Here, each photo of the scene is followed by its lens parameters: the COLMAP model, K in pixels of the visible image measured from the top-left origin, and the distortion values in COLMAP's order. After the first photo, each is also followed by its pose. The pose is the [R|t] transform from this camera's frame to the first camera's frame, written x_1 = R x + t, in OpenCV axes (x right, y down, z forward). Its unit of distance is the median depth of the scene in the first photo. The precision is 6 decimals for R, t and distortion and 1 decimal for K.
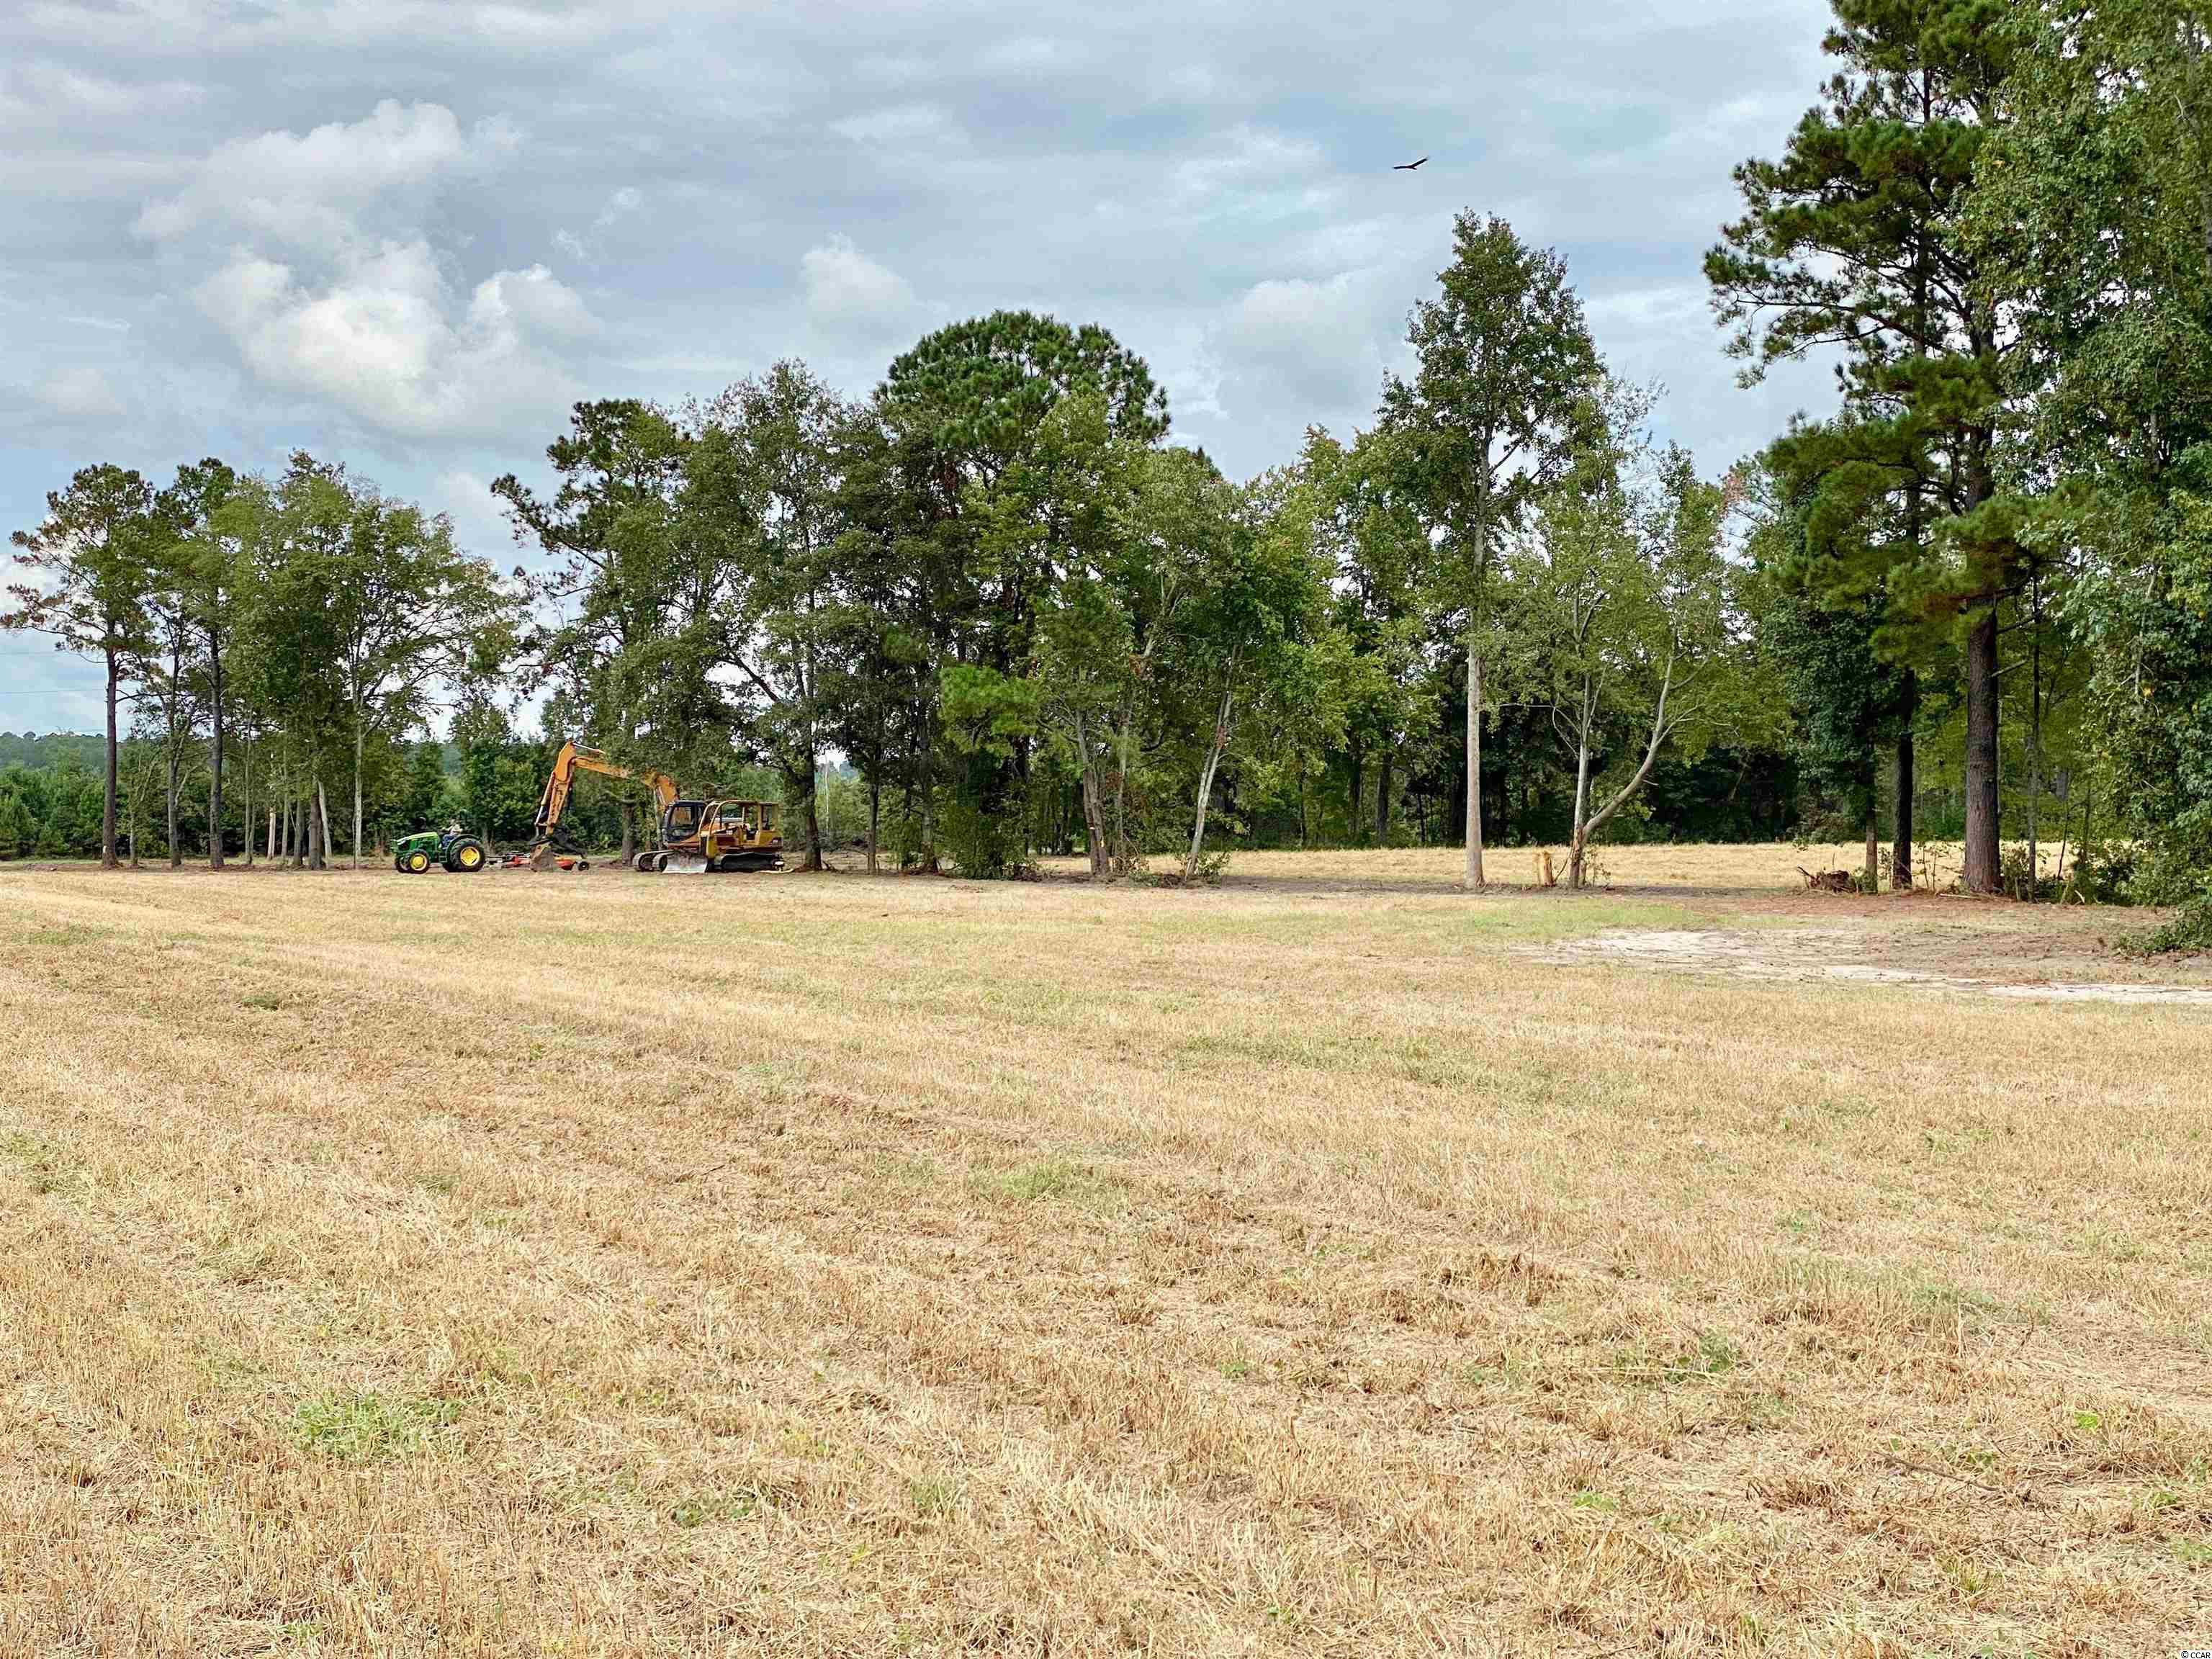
lens RADIAL K [[3247.9, 0, 1104.1], [0, 3247.9, 787.2], [0, 0, 1]] dist [0.219619, -0.512291]
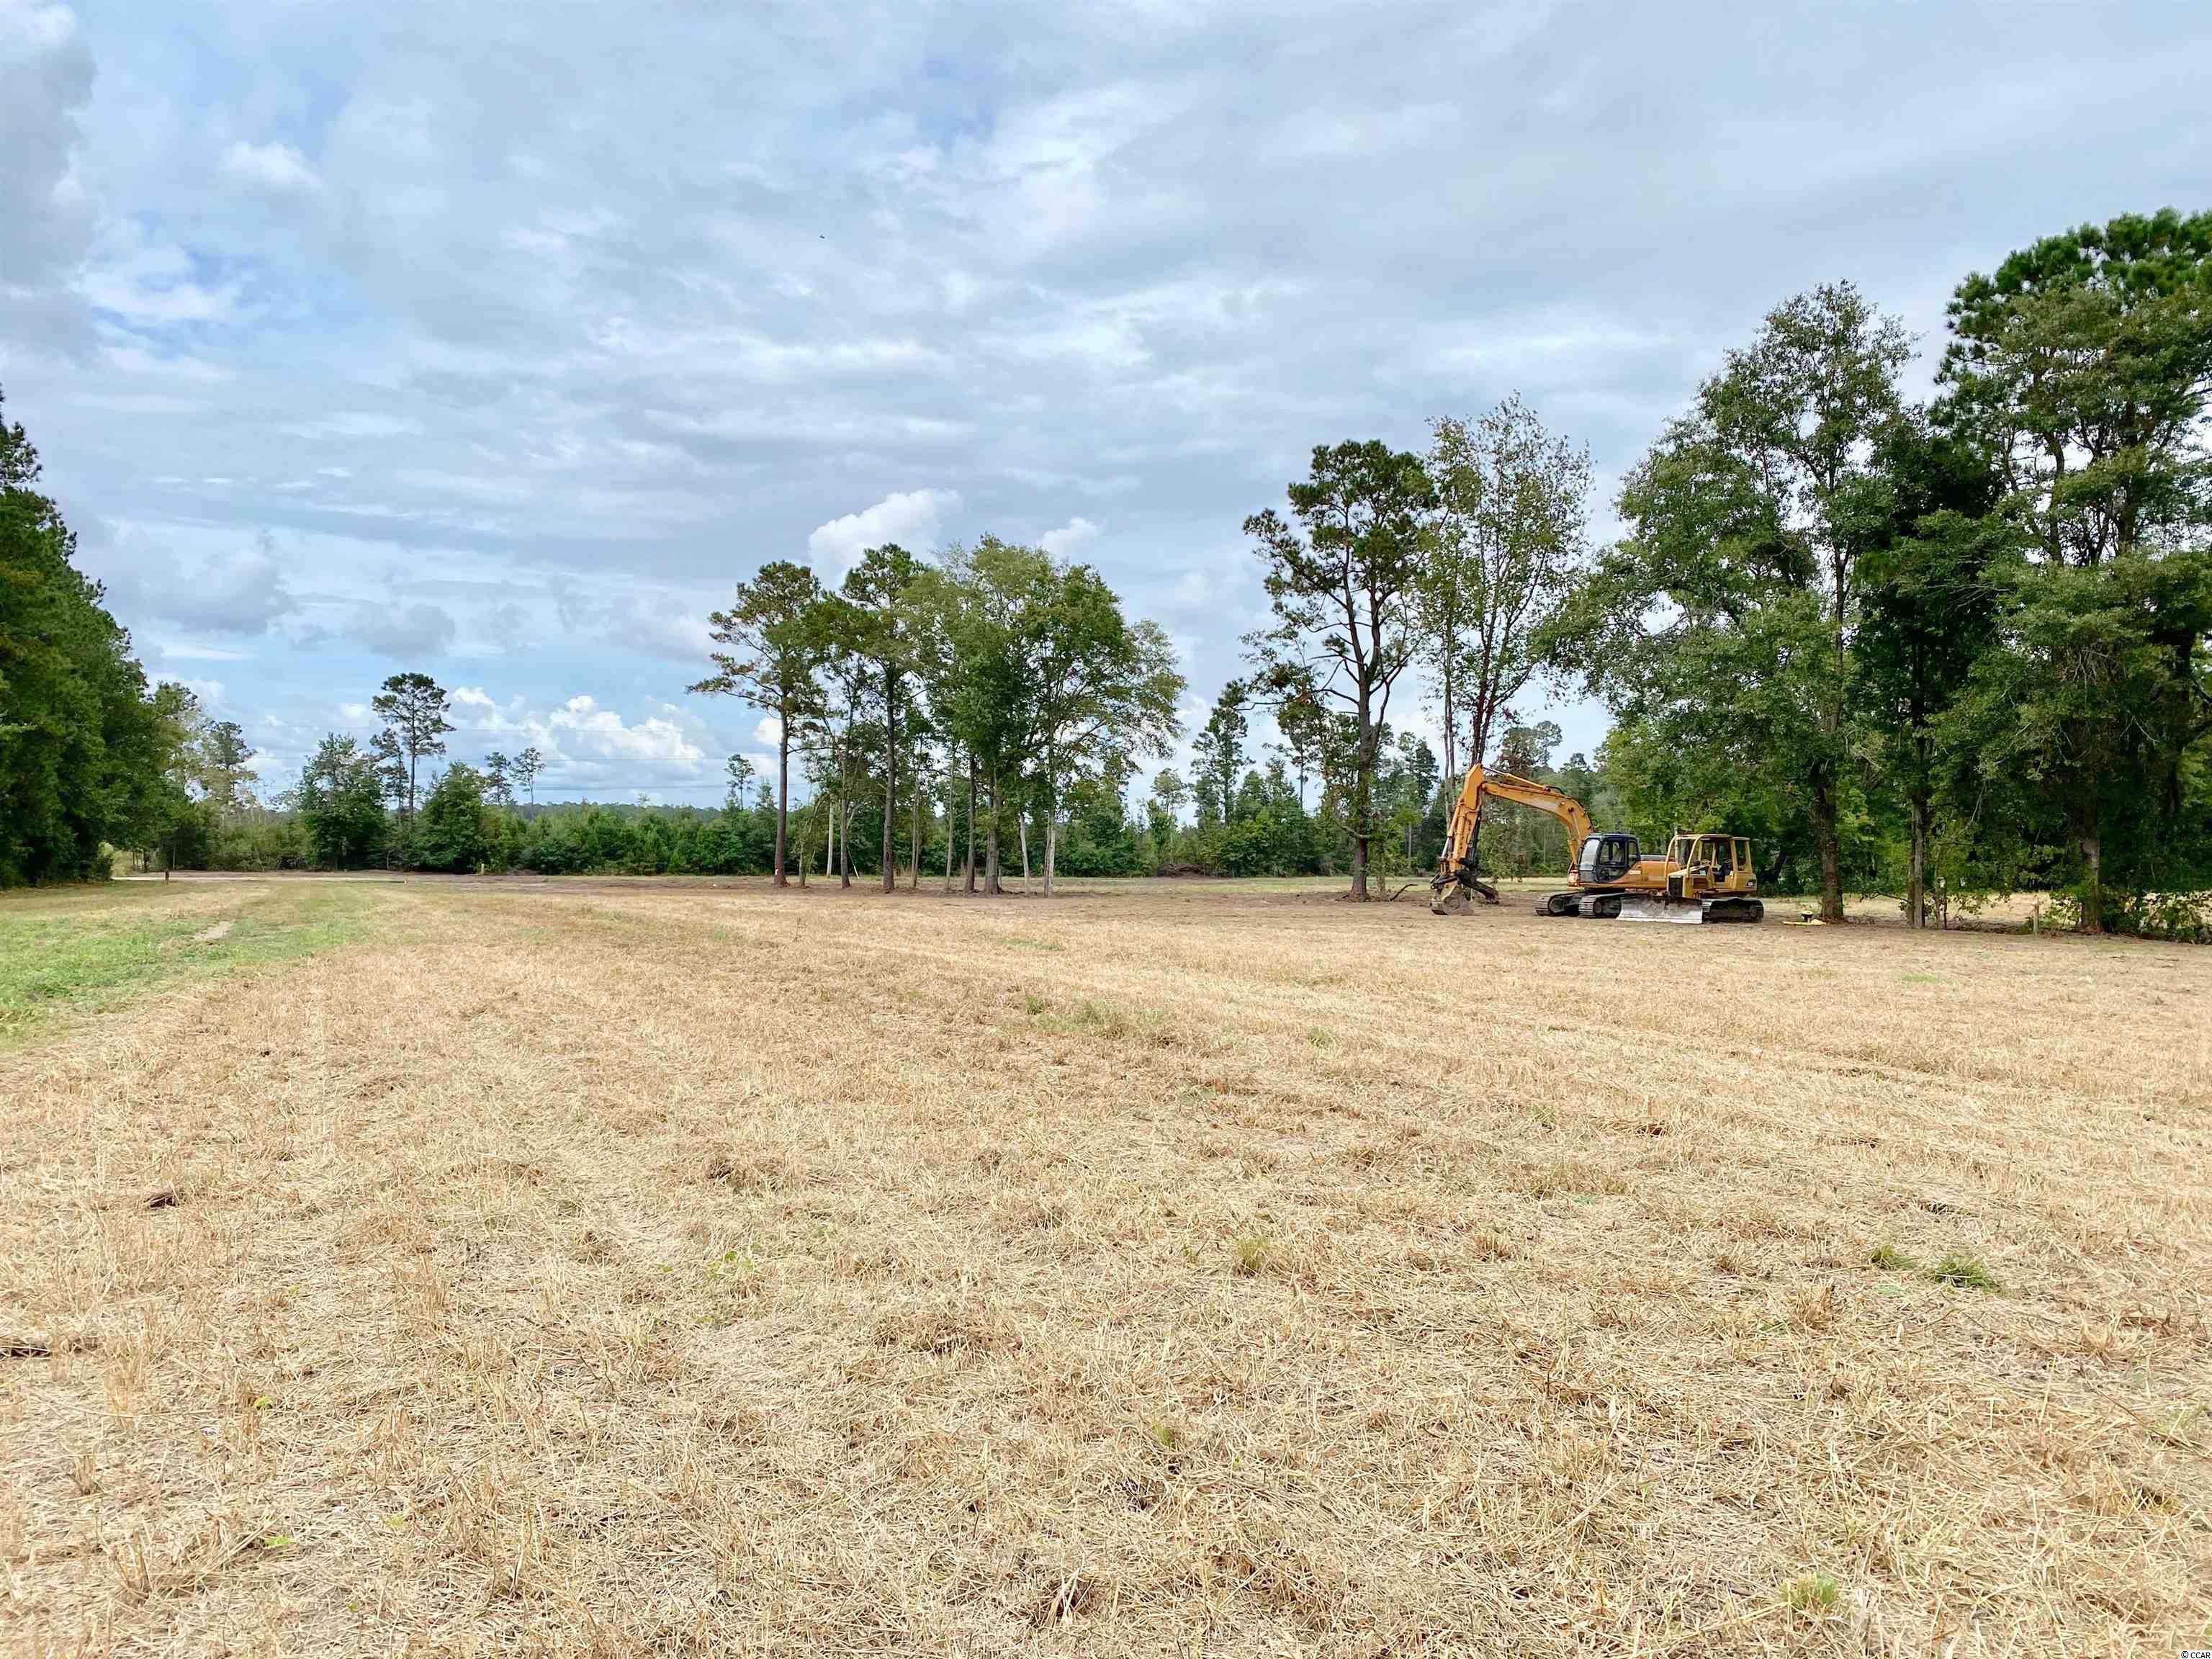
lens RADIAL K [[1681.1, 0, 1109.9], [0, 1681.1, 835.3], [0, 0, 1]] dist [0.079083, -0.124874]
pose [[0.999715, 0.015808, -0.017900, -0.168037], [-0.015868, 0.999869, -0.003229, 0.005272], [0.017846, 0.003512, 0.999835, 0.370067]]
